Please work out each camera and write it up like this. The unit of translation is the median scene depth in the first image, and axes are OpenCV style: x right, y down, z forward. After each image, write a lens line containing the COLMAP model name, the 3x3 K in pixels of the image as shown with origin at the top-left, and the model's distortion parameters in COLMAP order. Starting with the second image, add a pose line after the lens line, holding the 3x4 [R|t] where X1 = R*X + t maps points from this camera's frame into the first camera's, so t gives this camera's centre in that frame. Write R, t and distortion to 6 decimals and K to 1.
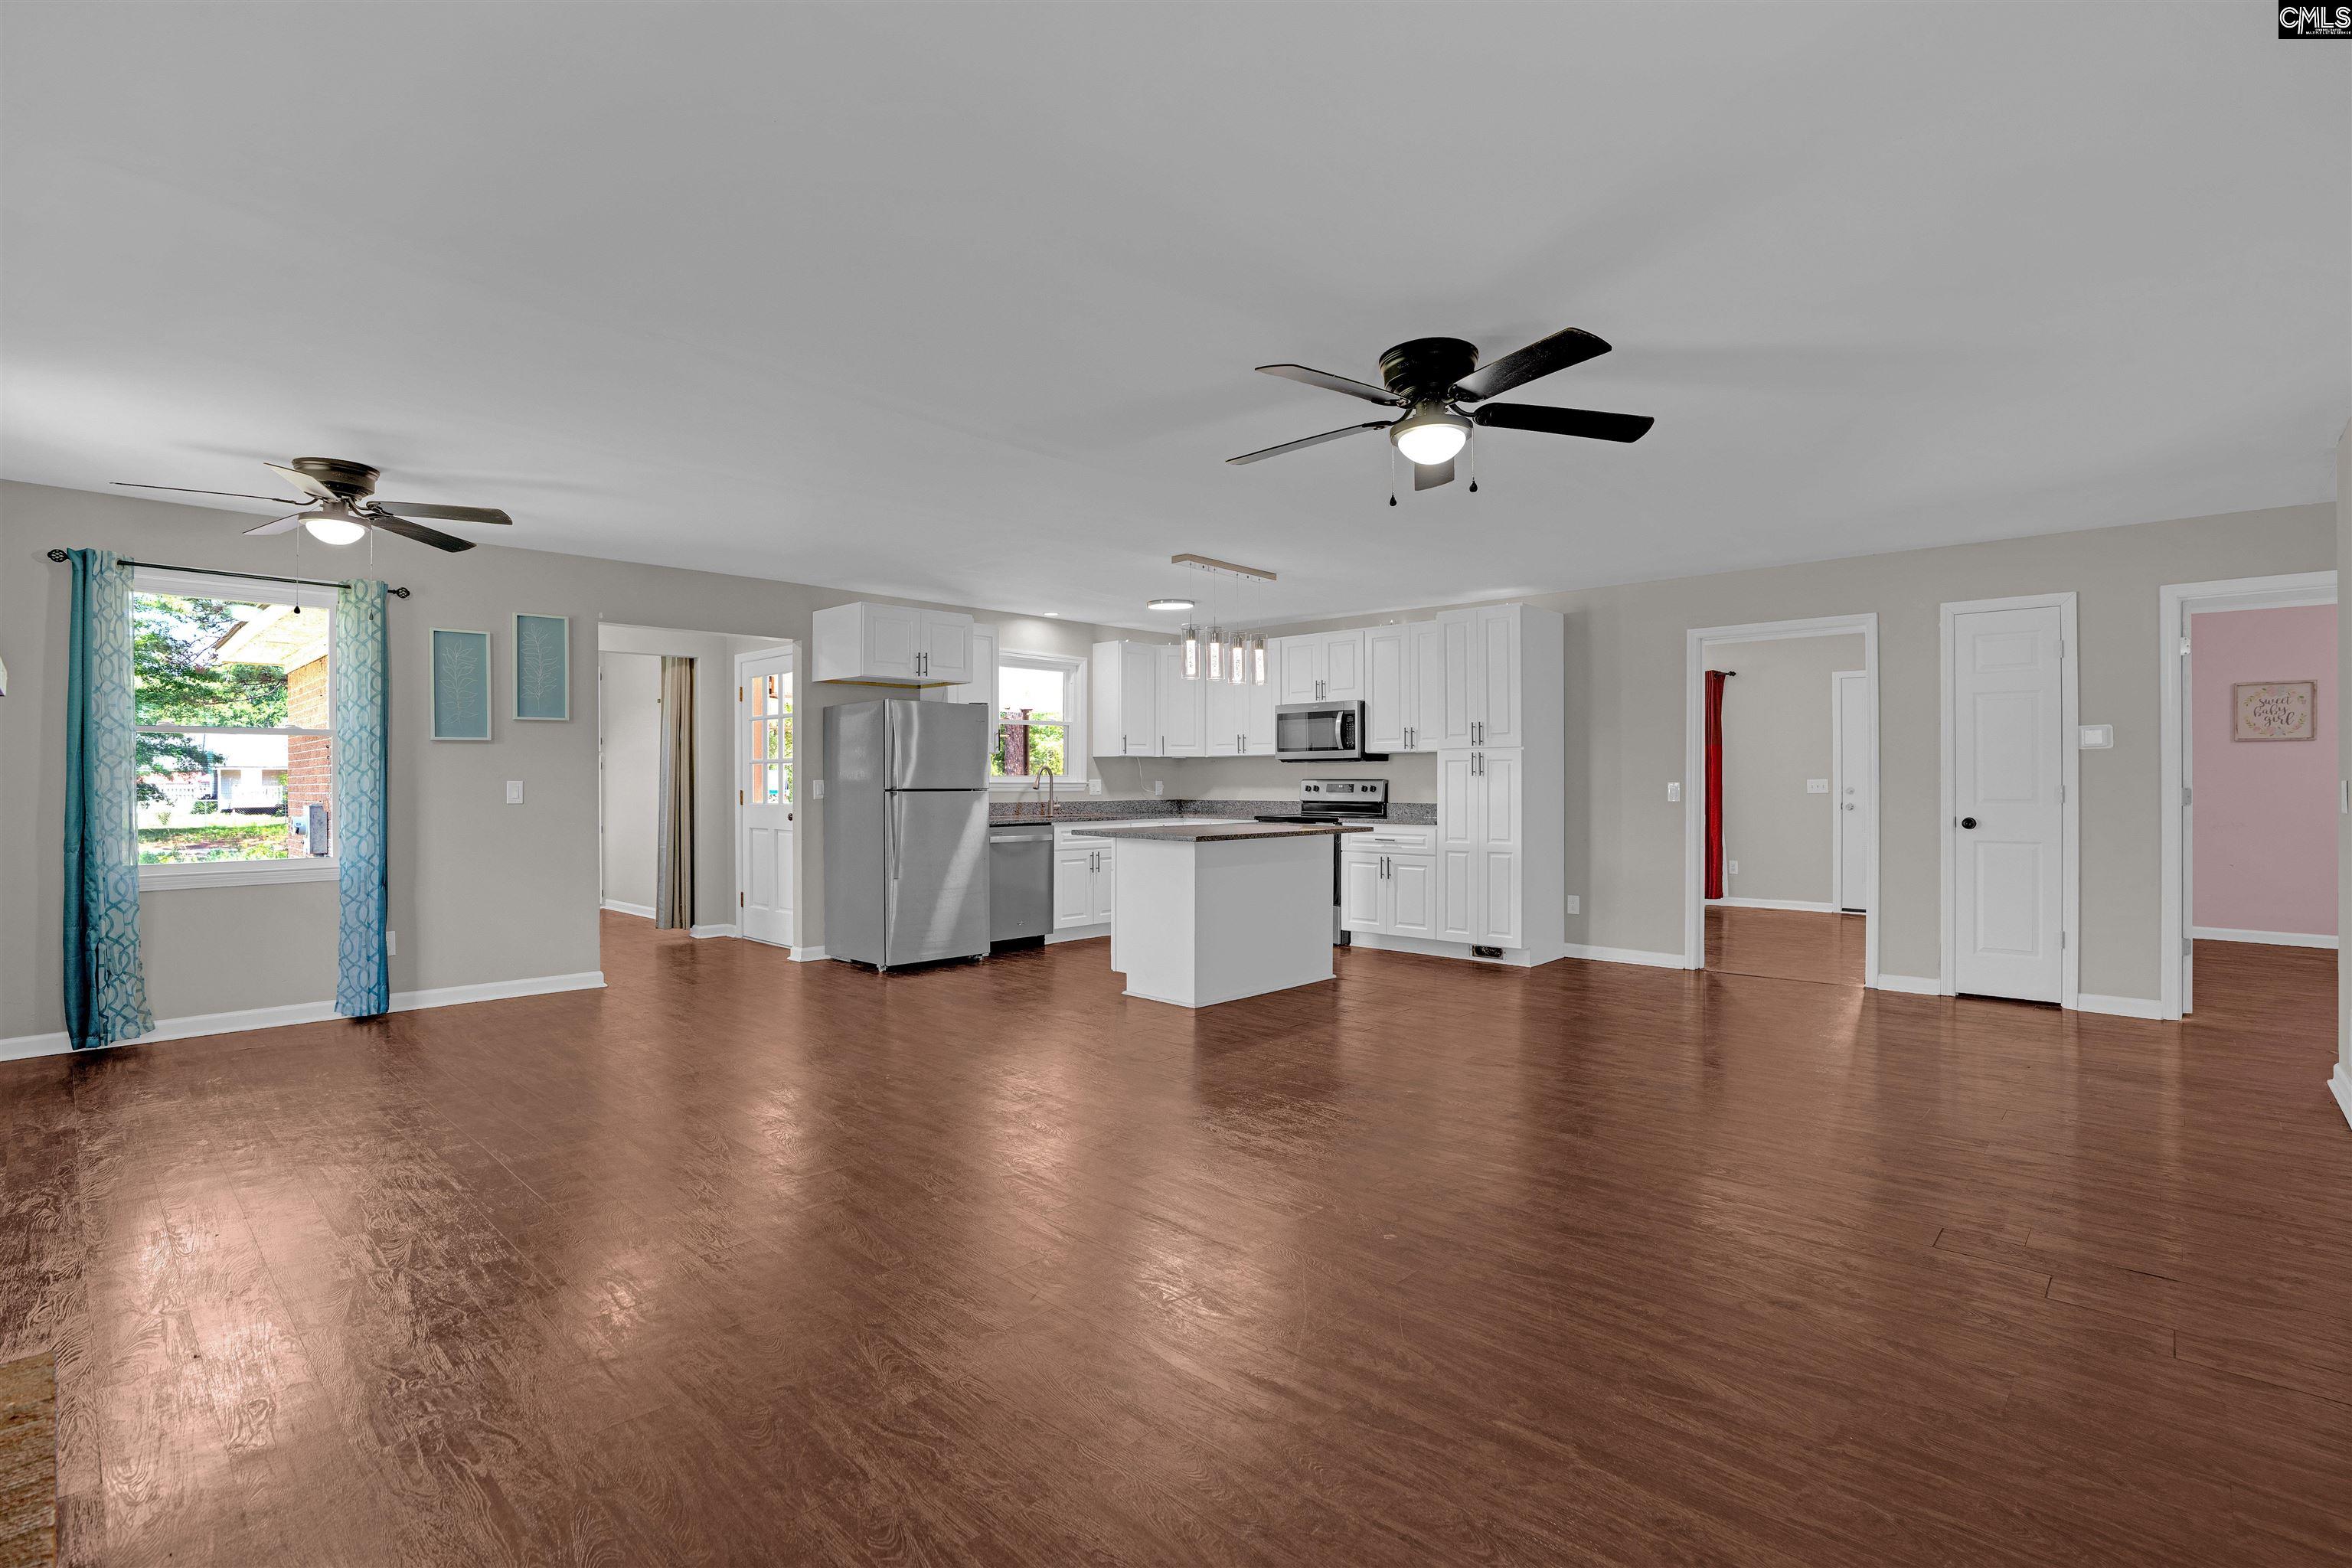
lens RADIAL K [[1083.0, 0, 1168.3], [0, 1083.0, 803.8], [0, 0, 1]] dist [-0.030283, 0.000897]
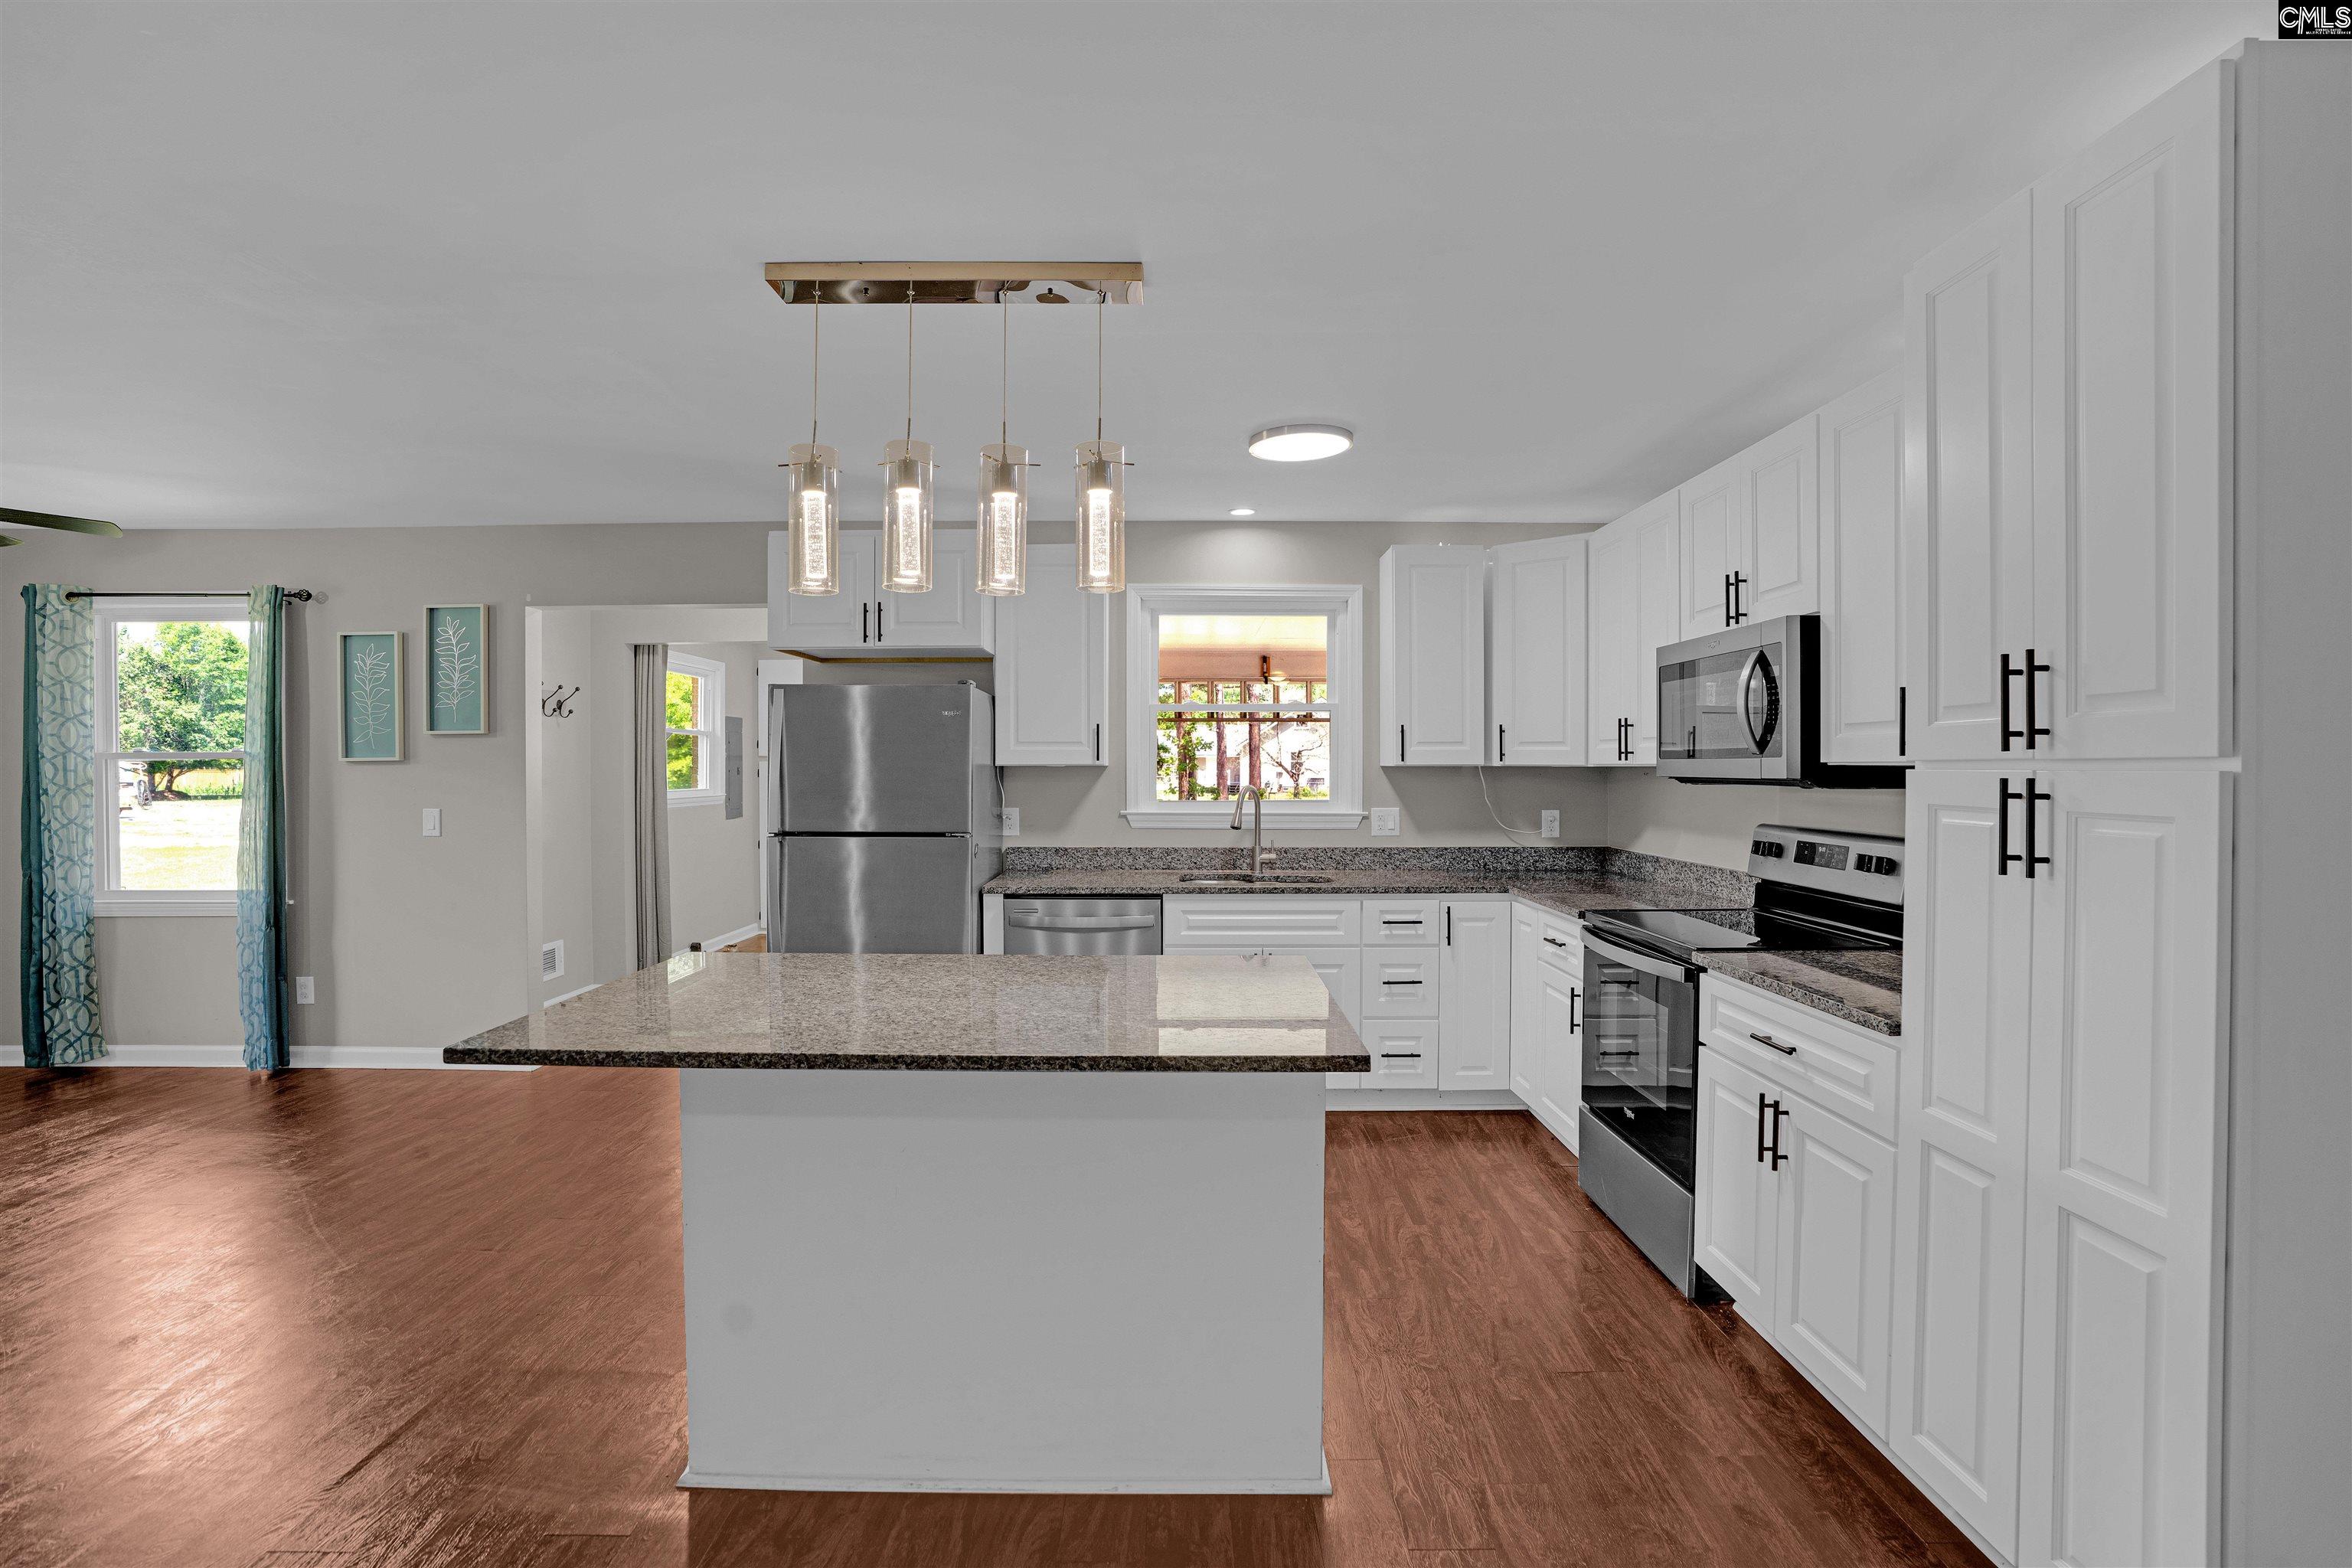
lens RADIAL K [[1090.7, 0, 1176.0], [0, 1090.7, 784.0], [0, 0, 1]] dist [-0.024613, 0.000725]
pose [[0.694592, 0.013017, -0.719286, 0.327360], [-0.016407, 0.999863, 0.002251, -0.043502], [0.719217, 0.010238, 0.694711, 0.701121]]
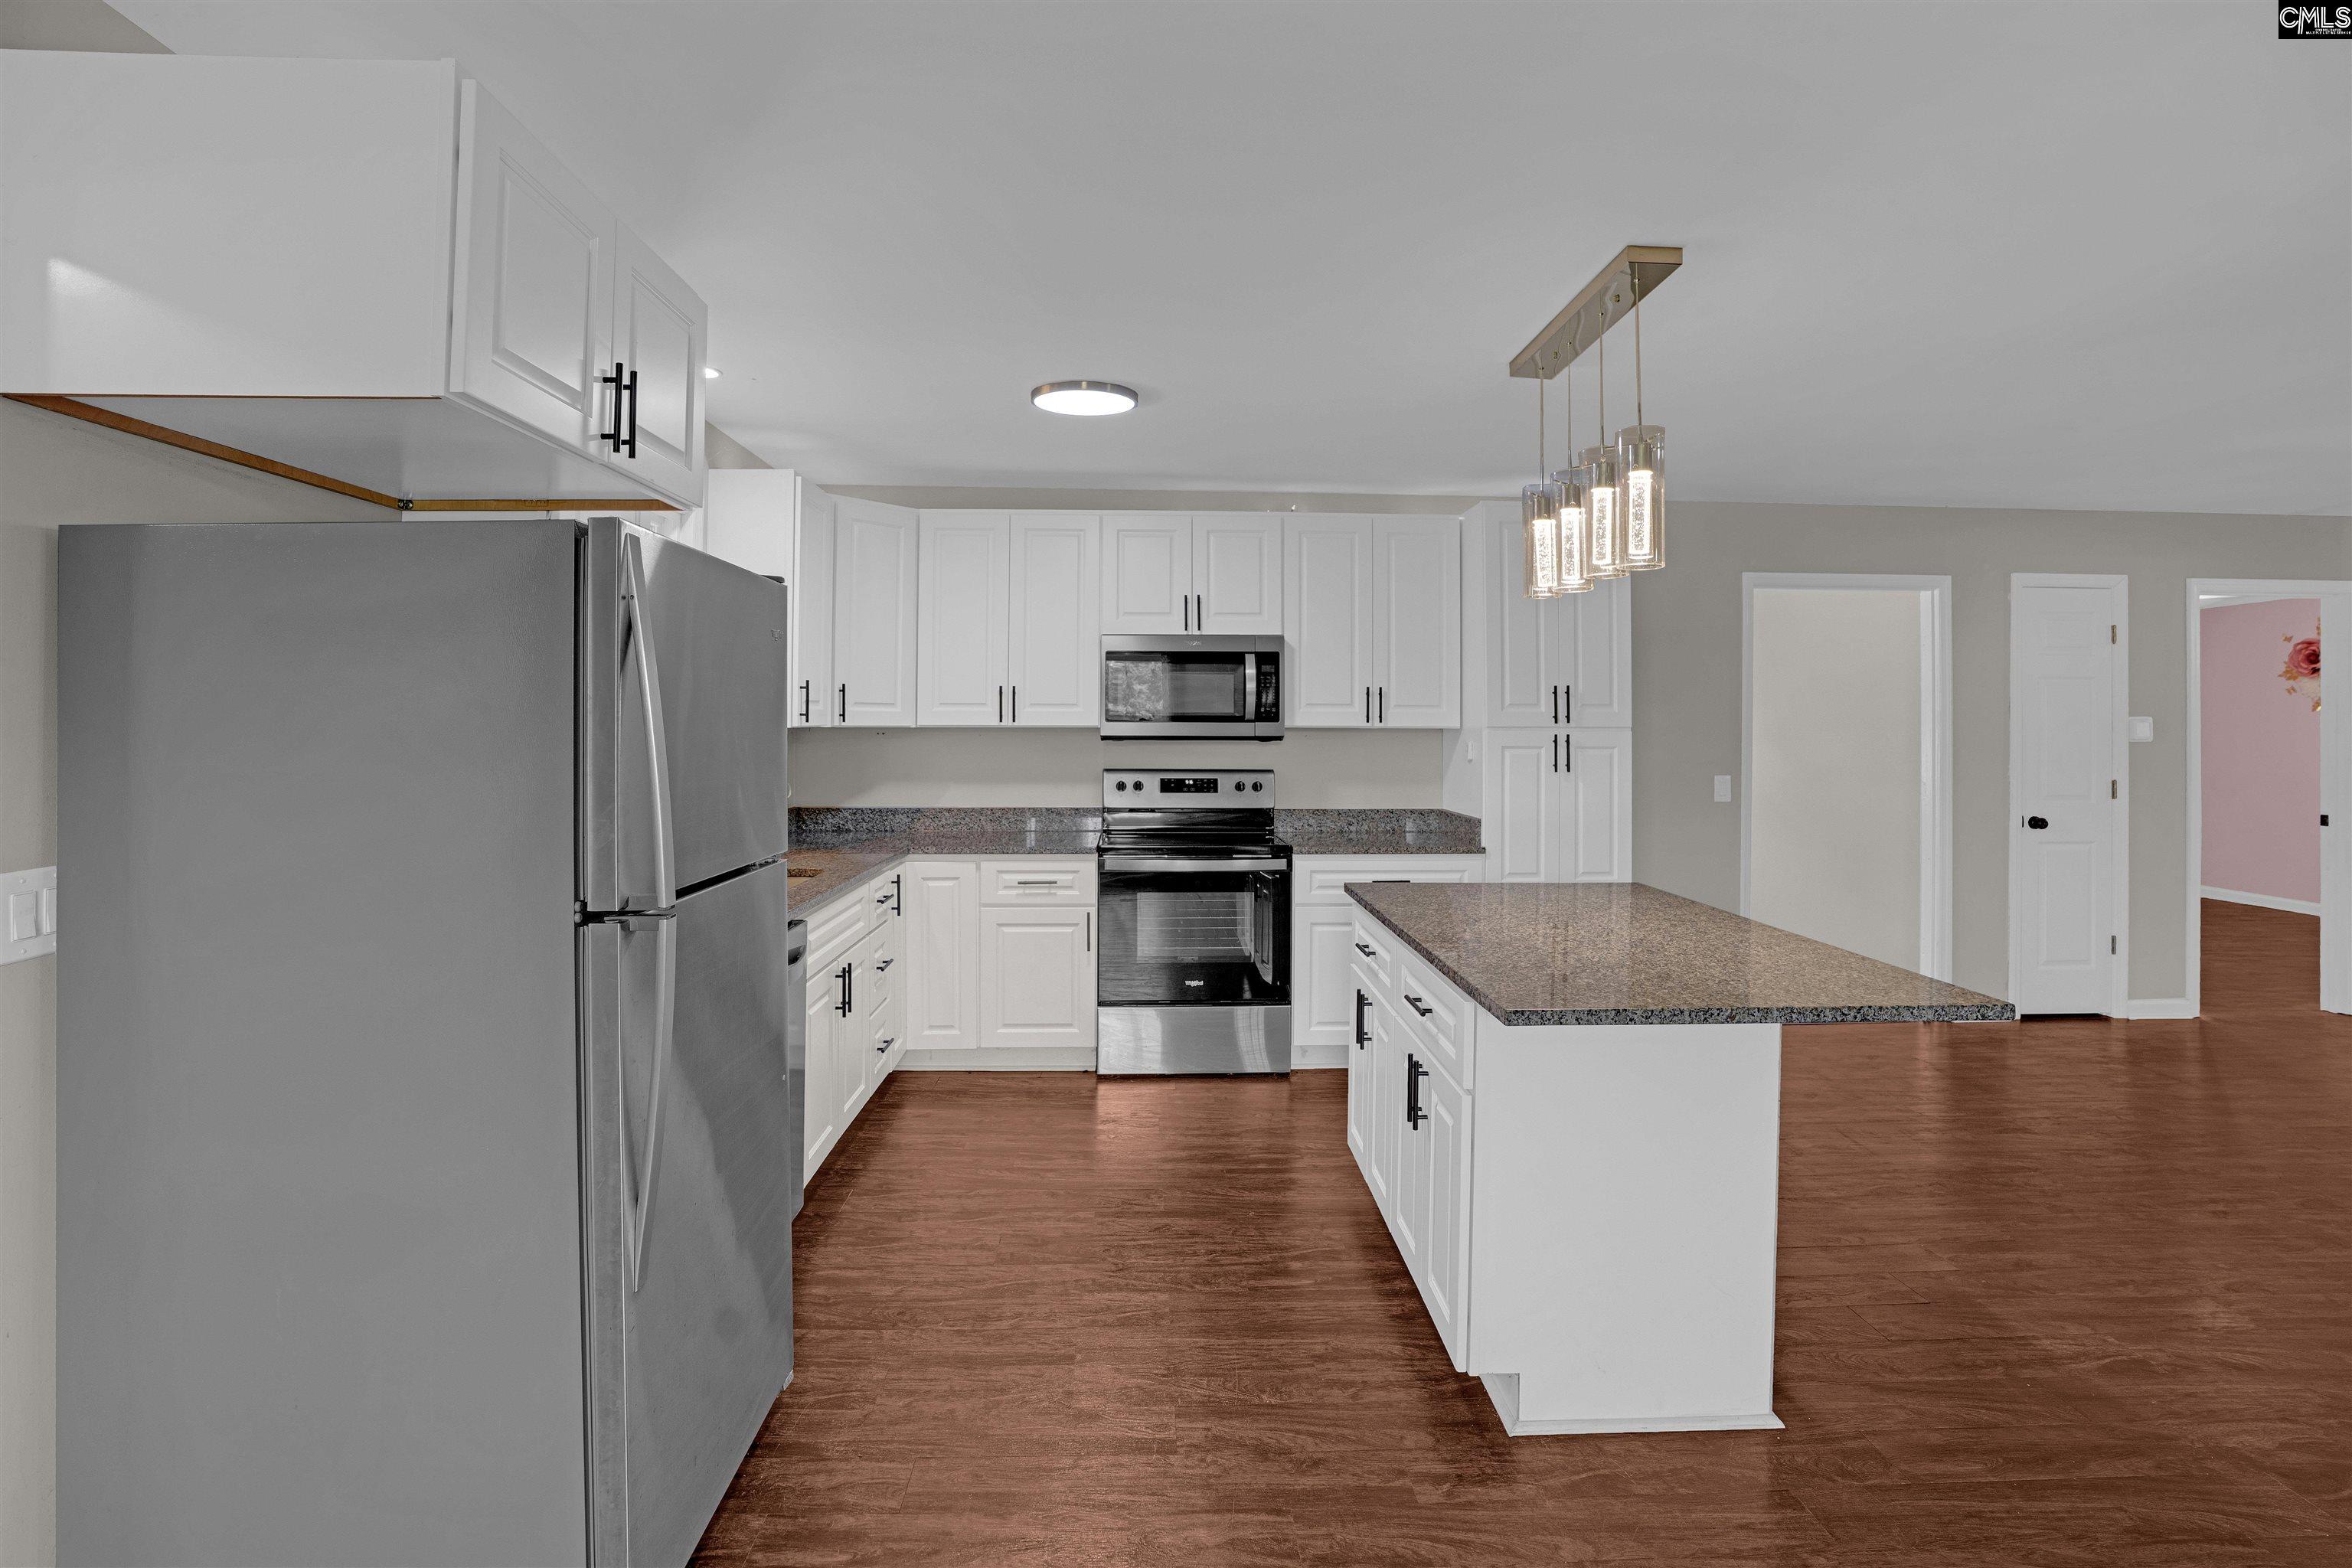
lens RADIAL K [[1119.2, 0, 1217.0], [0, 1119.2, 722.0], [0, 0, 1]] dist [-0.027924, 0.000120]
pose [[0.688510, 0.009705, 0.725162, -0.315686], [0.008996, 0.999719, -0.021921, -0.042462], [-0.725171, 0.021616, 0.688229, 0.702852]]
